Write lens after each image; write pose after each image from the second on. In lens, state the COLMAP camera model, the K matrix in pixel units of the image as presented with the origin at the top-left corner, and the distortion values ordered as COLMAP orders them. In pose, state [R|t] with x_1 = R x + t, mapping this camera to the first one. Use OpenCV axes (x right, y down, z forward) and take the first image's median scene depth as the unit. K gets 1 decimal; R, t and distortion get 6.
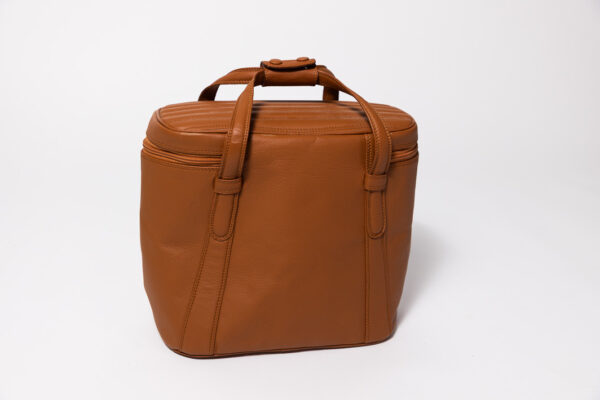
lens RADIAL K [[769.1, 0, 302.1], [0, 769.1, 198.9], [0, 0, 1]] dist [0.001610, 0.000000]
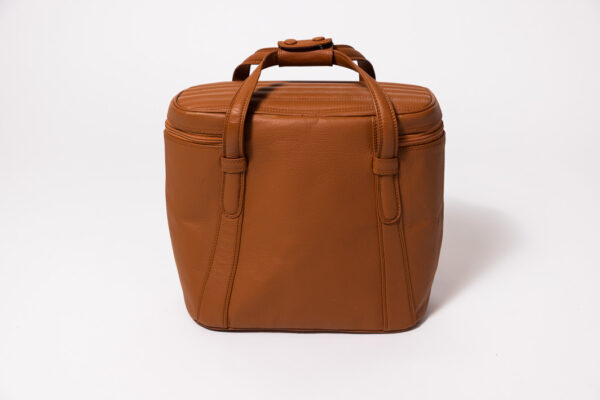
lens RADIAL K [[769.1, 0, 299.4], [0, 769.1, 201.5], [0, 0, 1]] dist [0.001610, 0.000000]
pose [[0.964566, 0.045868, -0.259823, 0.244231], [-0.036795, 0.998535, 0.039680, -0.011611], [0.261263, -0.028713, 0.964841, 0.036287]]
